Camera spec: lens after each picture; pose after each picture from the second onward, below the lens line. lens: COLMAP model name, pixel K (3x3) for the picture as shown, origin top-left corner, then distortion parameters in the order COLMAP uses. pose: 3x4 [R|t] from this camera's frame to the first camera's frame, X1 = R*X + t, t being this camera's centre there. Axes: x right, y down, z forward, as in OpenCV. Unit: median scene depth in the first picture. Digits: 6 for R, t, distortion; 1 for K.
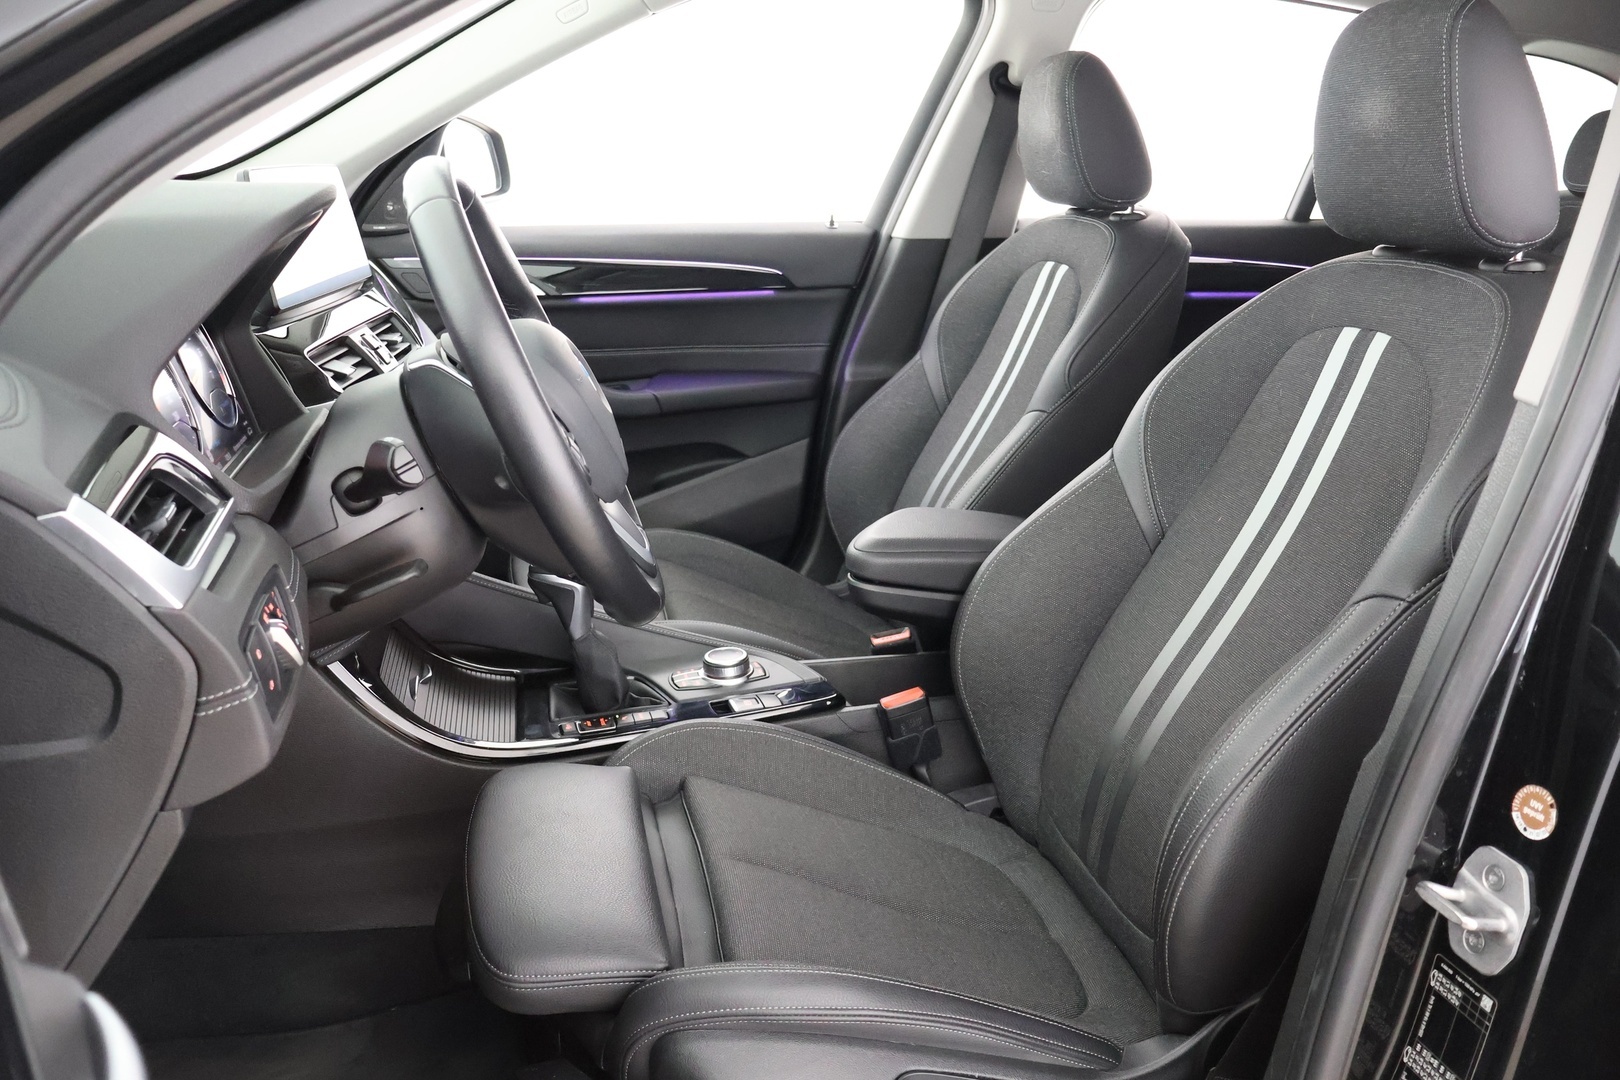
lens RADIAL K [[1373.8, 0, 810.0], [0, 1373.8, 540.0], [0, 0, 1]] dist [0.009256, 0.008339]
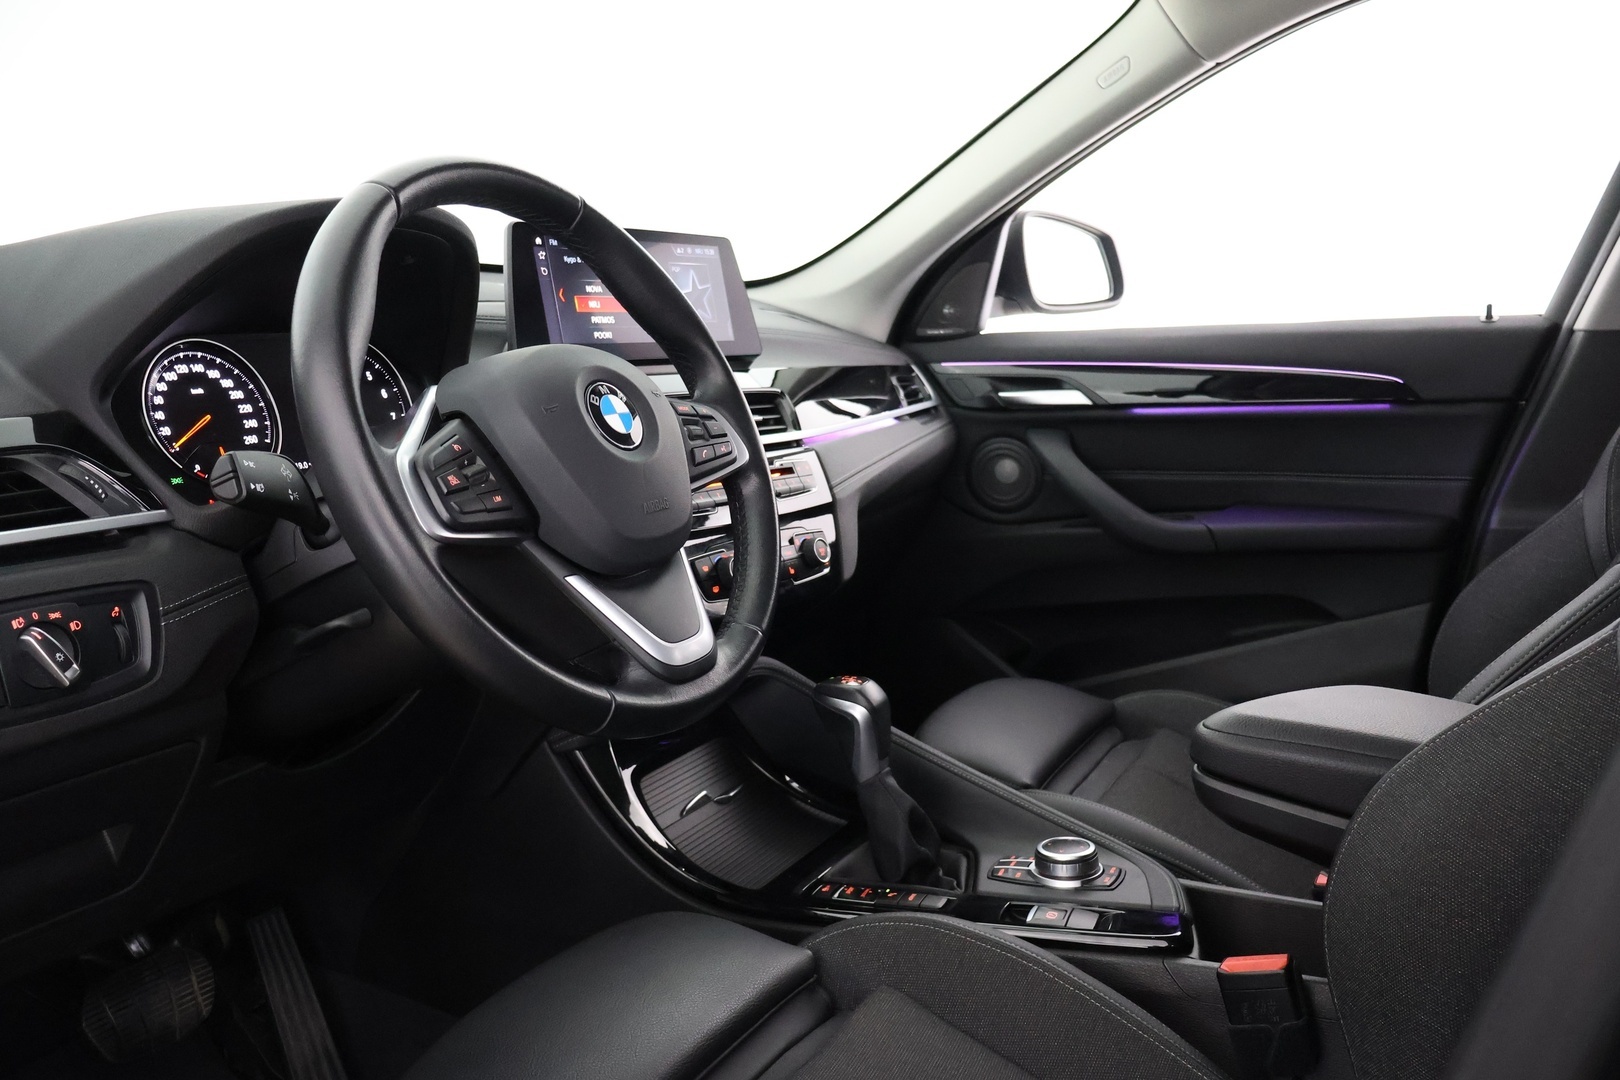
lens RADIAL K [[1373.8, 0, 810.0], [0, 1373.8, 540.0], [0, 0, 1]] dist [0.009256, 0.008339]
pose [[0.768029, 0.068441, -0.636748, 0.221394], [-0.149279, 0.986017, -0.074073, -0.003418], [0.622774, 0.151943, 0.767506, 0.233285]]
